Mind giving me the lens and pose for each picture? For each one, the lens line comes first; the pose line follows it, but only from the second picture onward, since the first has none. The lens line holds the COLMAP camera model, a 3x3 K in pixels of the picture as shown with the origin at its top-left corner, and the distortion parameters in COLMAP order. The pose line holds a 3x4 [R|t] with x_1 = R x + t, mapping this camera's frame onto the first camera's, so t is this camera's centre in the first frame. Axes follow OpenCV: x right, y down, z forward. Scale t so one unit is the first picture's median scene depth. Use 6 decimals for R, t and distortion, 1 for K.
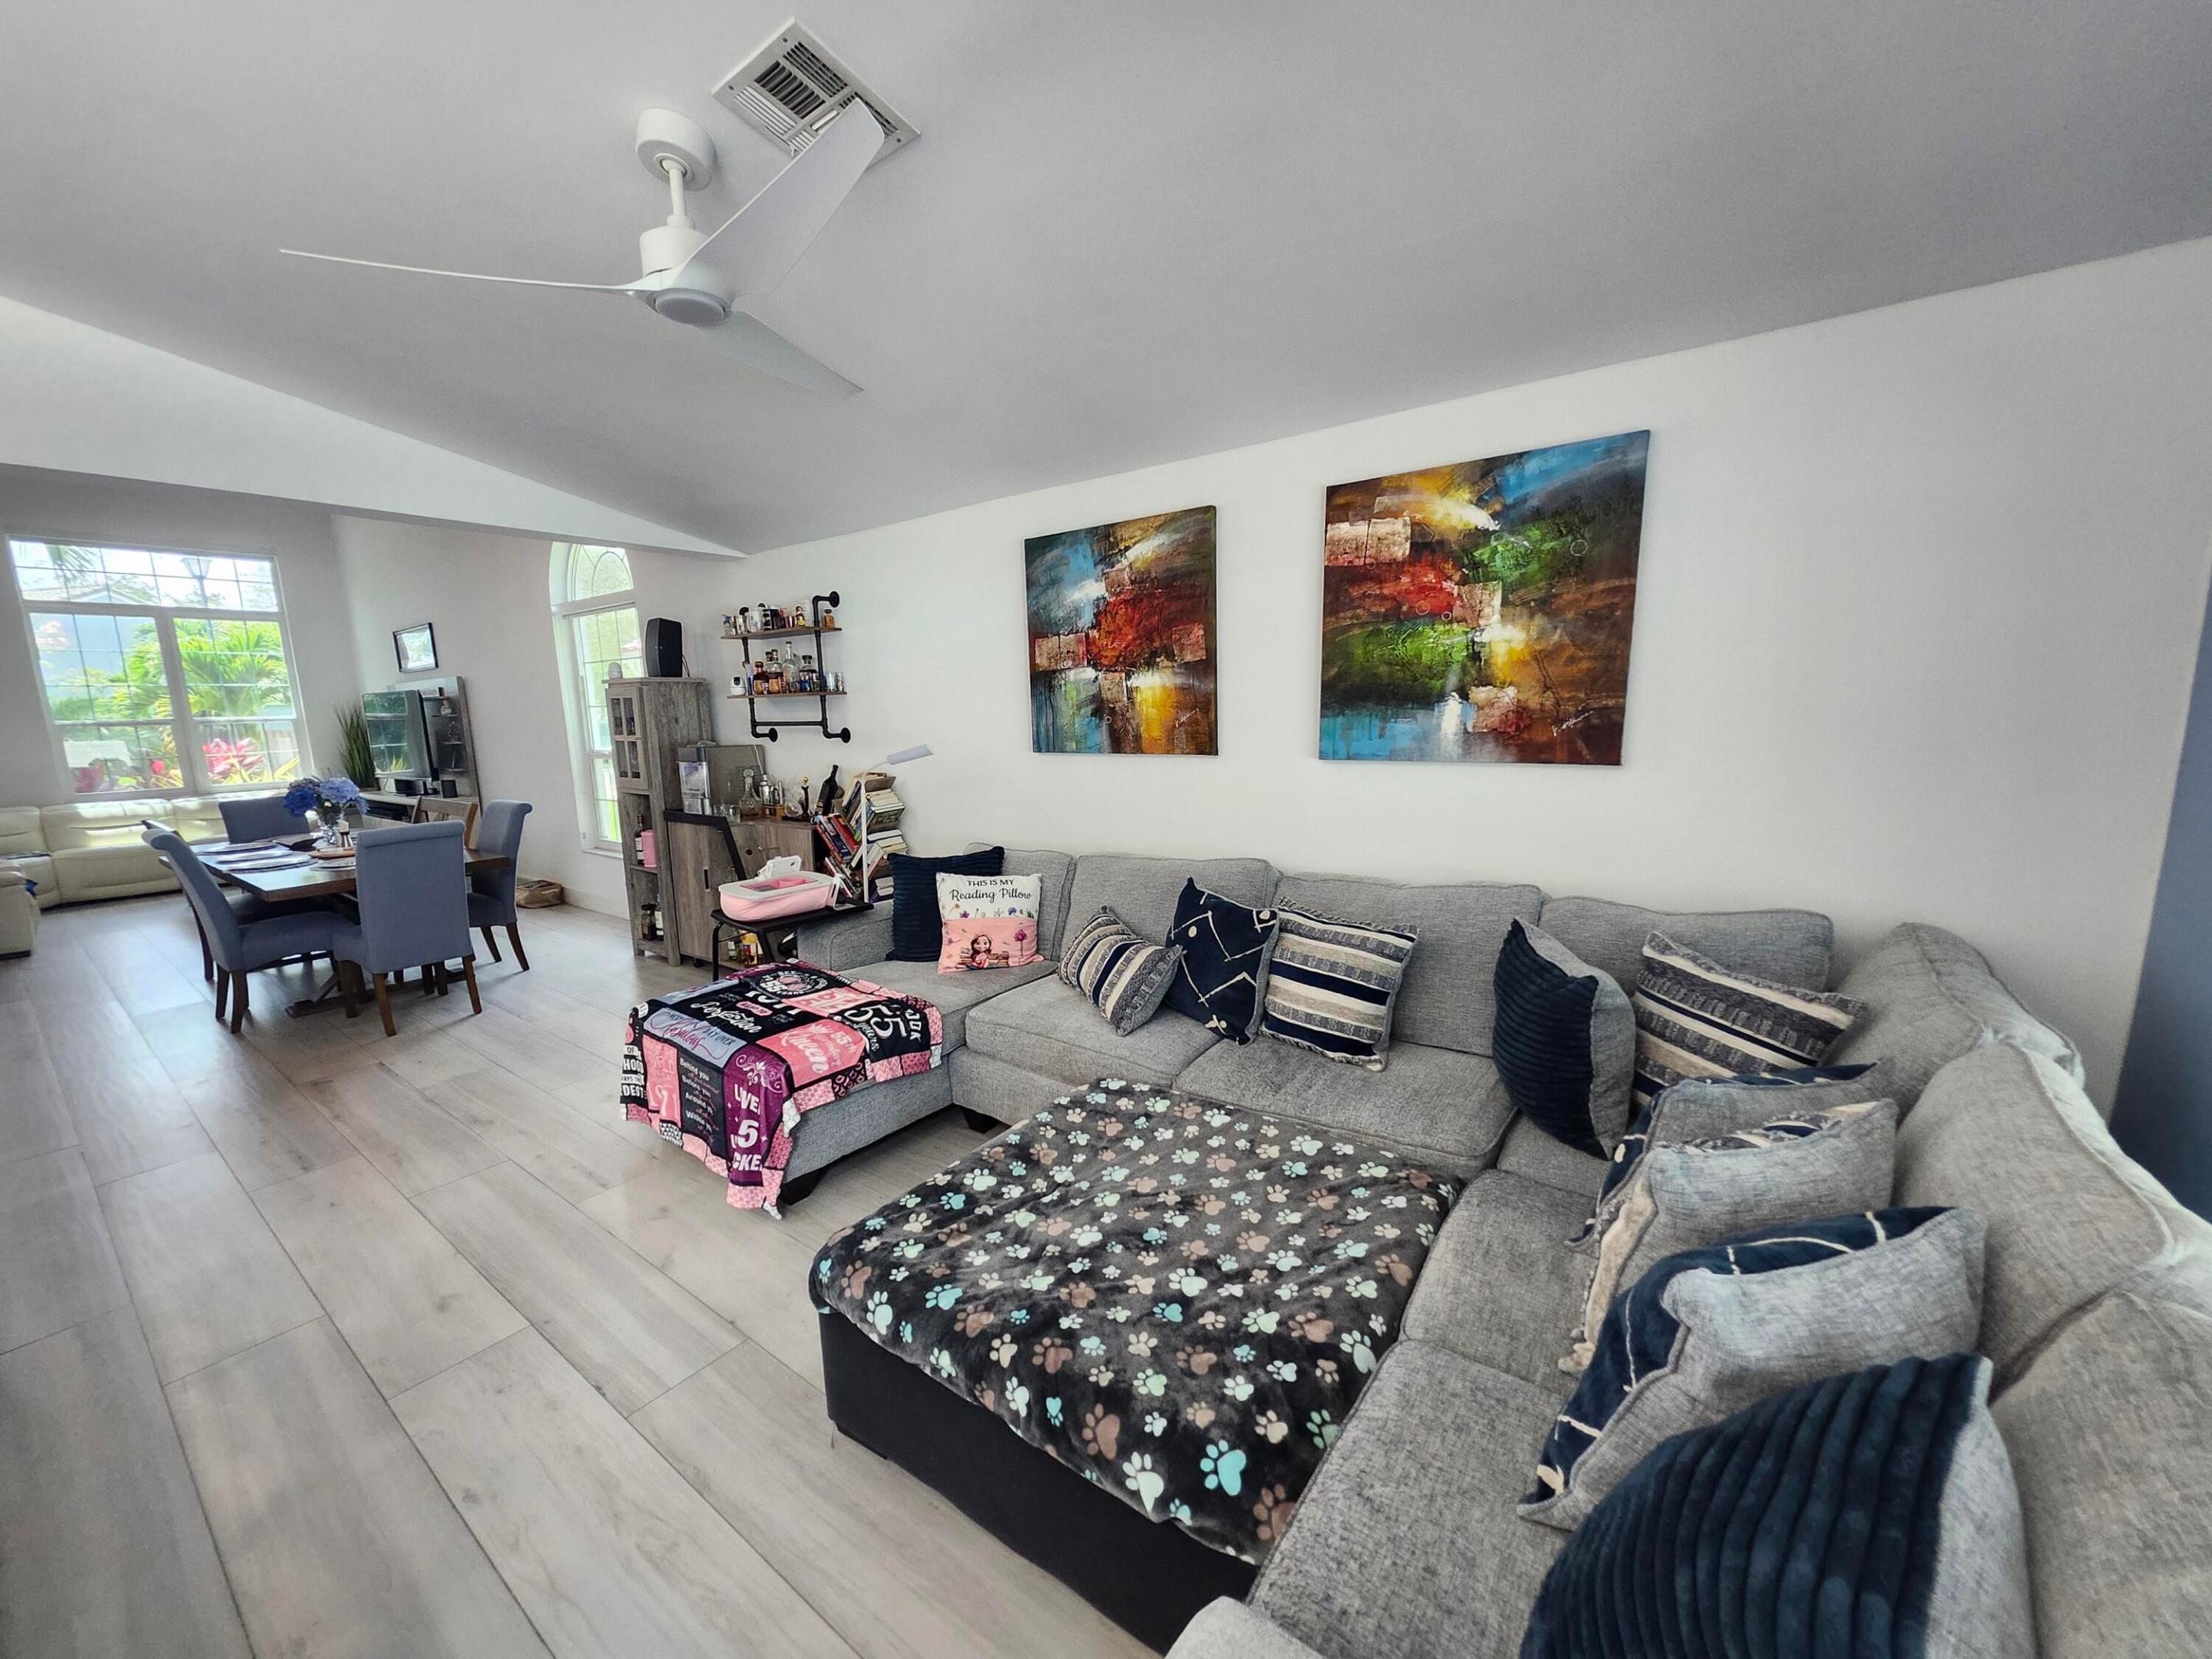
lens RADIAL K [[870.7, 0, 1092.7], [0, 870.7, 848.7], [0, 0, 1]] dist [0.000896, -0.000050]
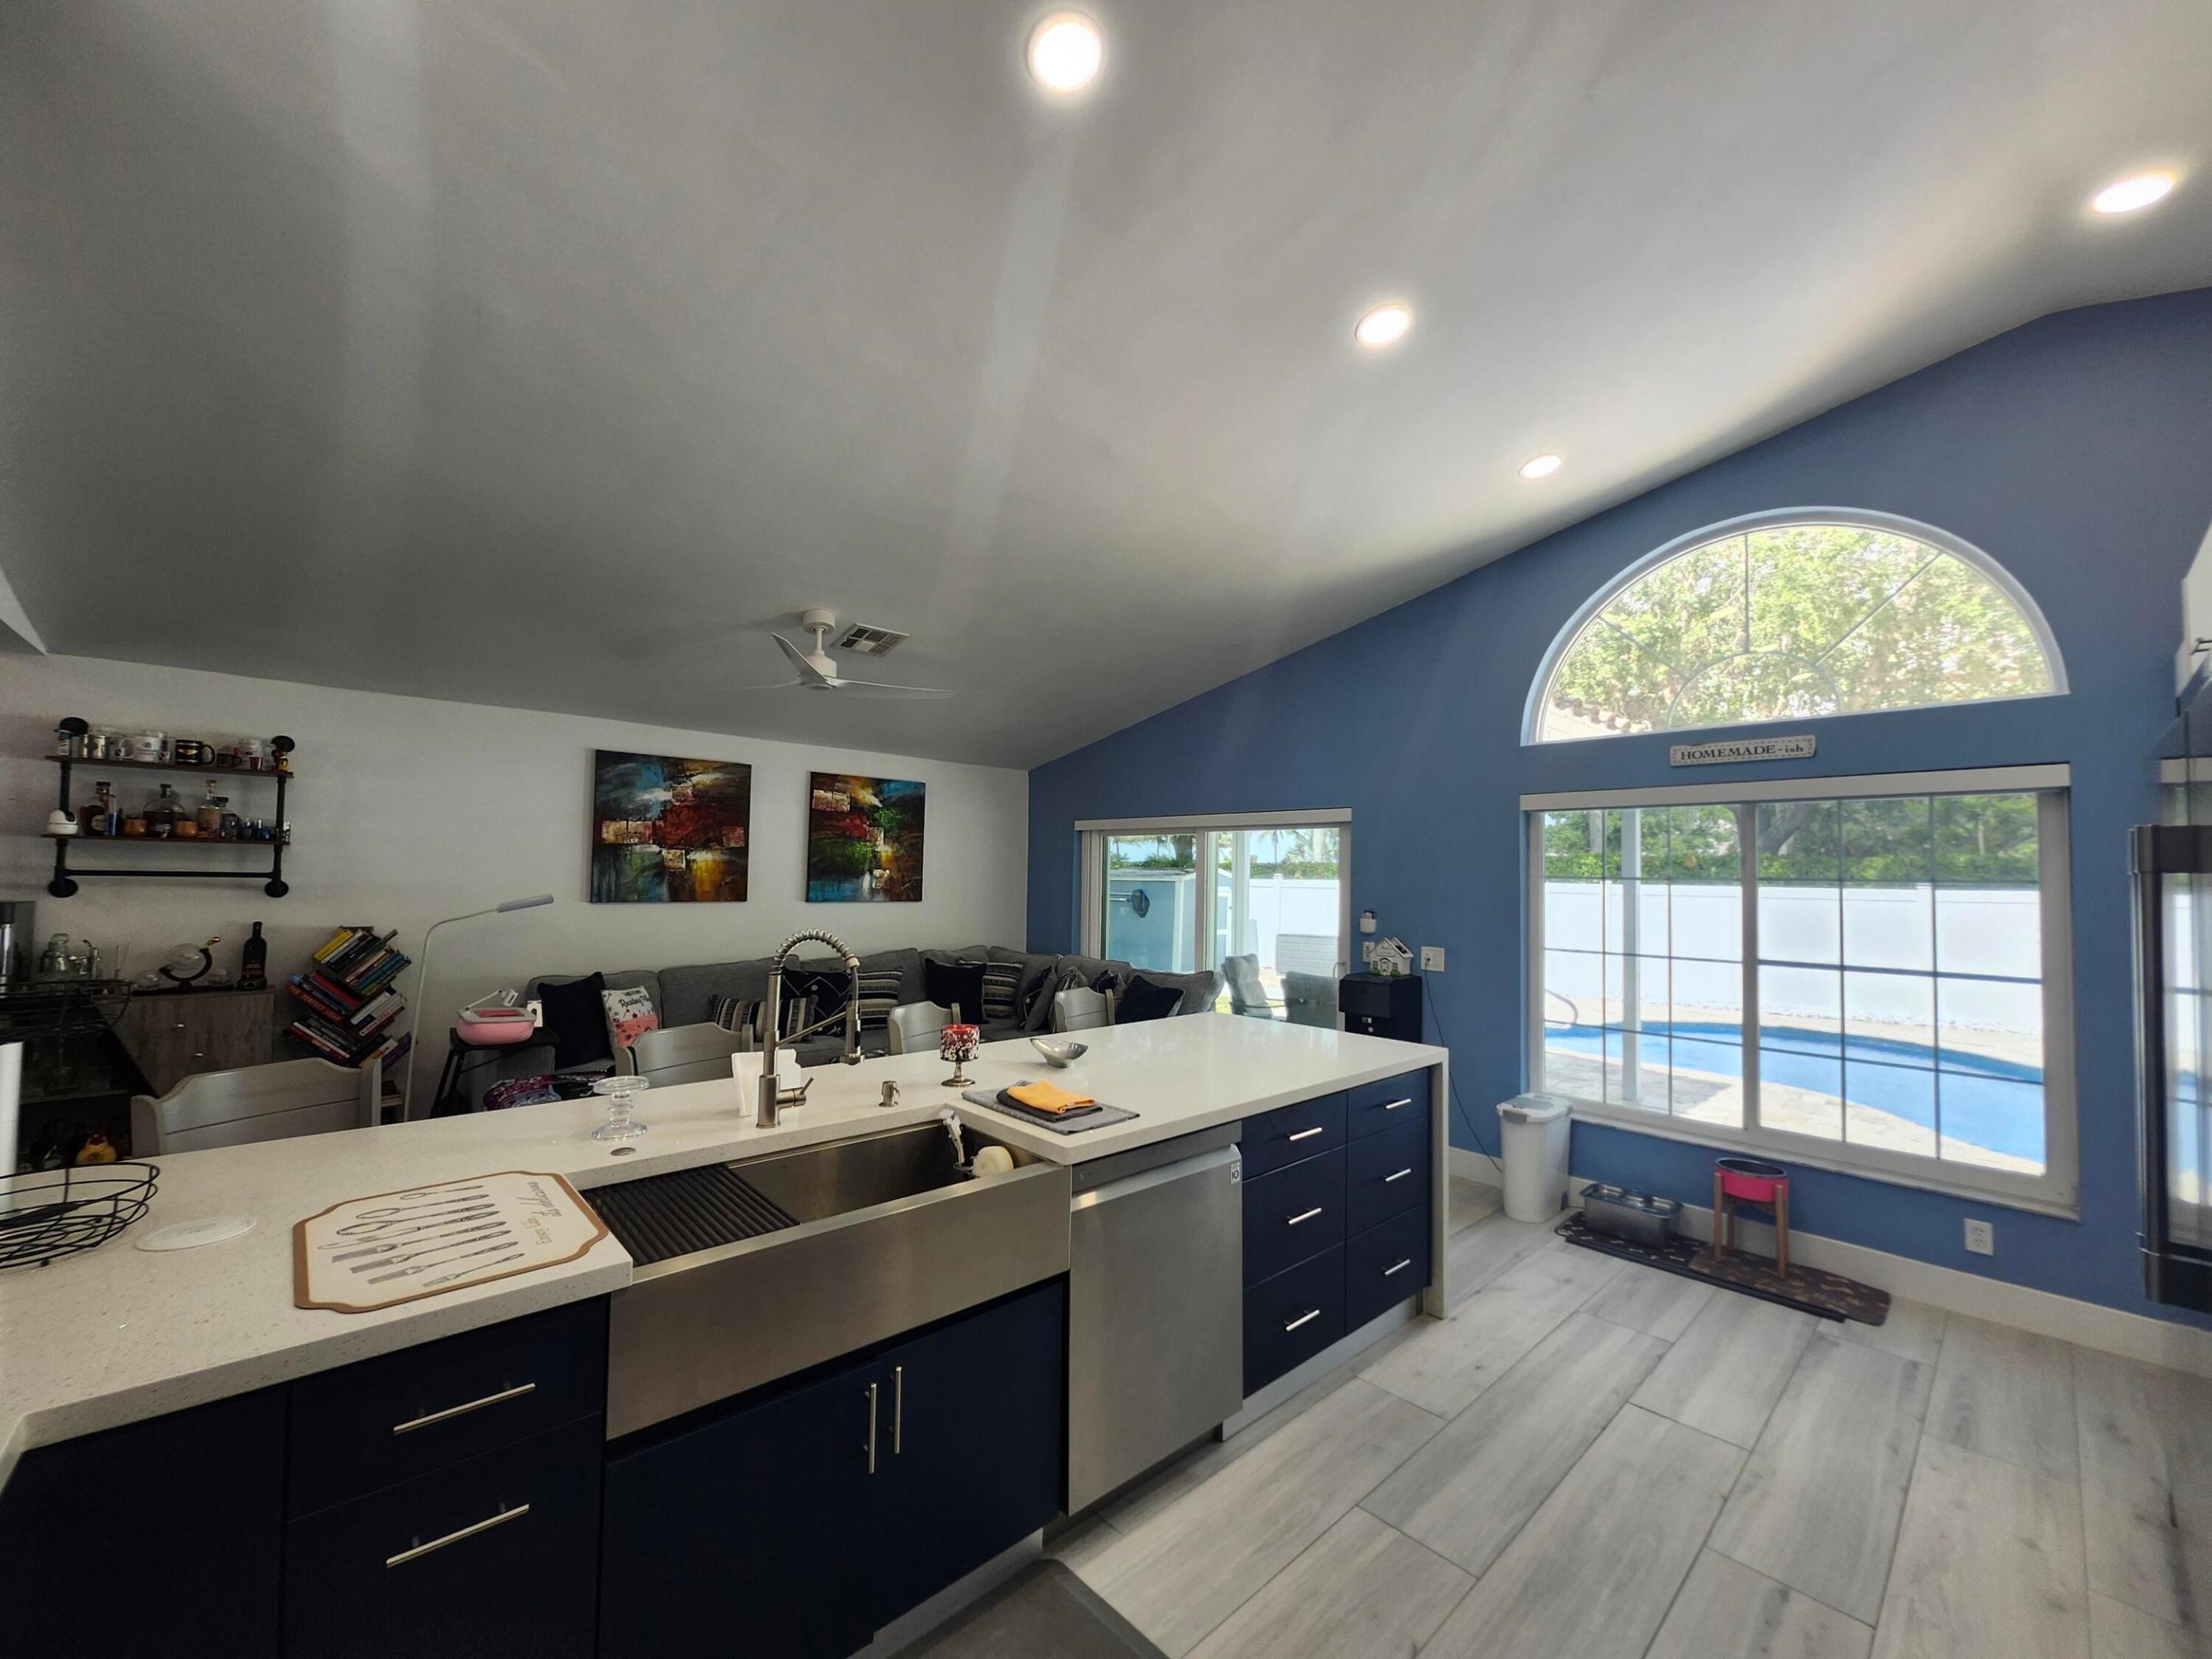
lens RADIAL K [[870.7, 0, 1092.7], [0, 870.7, 848.7], [0, 0, 1]] dist [0.000896, -0.000050]
pose [[0.178387, 0.061058, 0.982064, -1.647712], [0.141714, 0.986073, -0.087049, 0.044728], [-0.973702, 0.154700, 0.167249, 0.019282]]
